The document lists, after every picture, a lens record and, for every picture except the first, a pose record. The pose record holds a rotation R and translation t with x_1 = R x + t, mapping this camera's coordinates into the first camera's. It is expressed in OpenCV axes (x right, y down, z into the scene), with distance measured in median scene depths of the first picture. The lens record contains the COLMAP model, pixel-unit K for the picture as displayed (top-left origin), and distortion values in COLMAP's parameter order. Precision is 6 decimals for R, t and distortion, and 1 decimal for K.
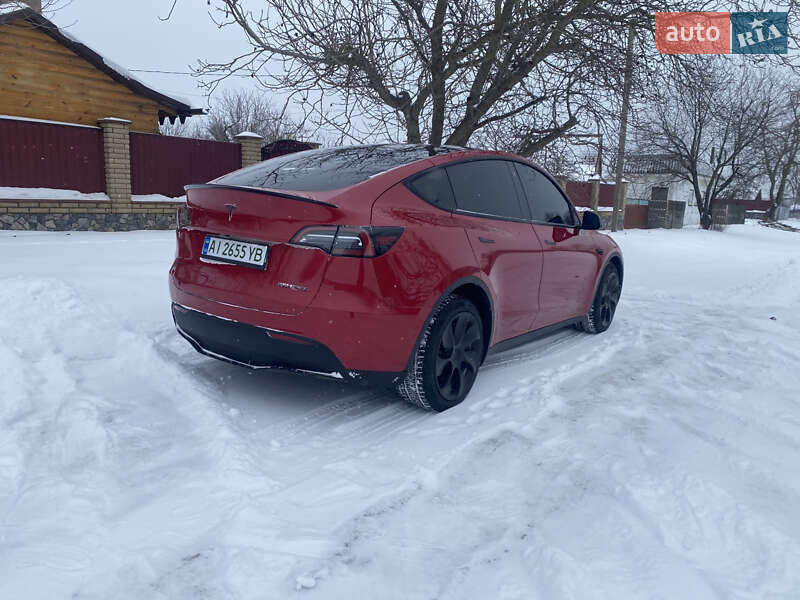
lens RADIAL K [[608.8, 0, 394.8], [0, 608.8, 298.4], [0, 0, 1]] dist [0.044078, -0.036401]
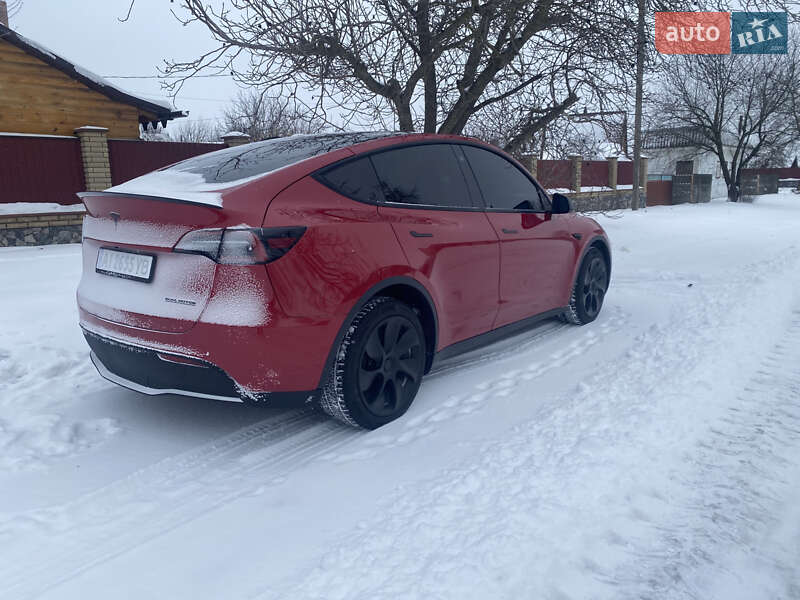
lens RADIAL K [[608.8, 0, 401.1], [0, 608.8, 293.2], [0, 0, 1]] dist [0.044078, -0.036401]
pose [[0.997506, -0.054444, -0.044915, 0.144386], [0.054679, 0.998496, 0.004022, -0.012912], [0.044629, -0.006468, 0.998983, 0.096412]]
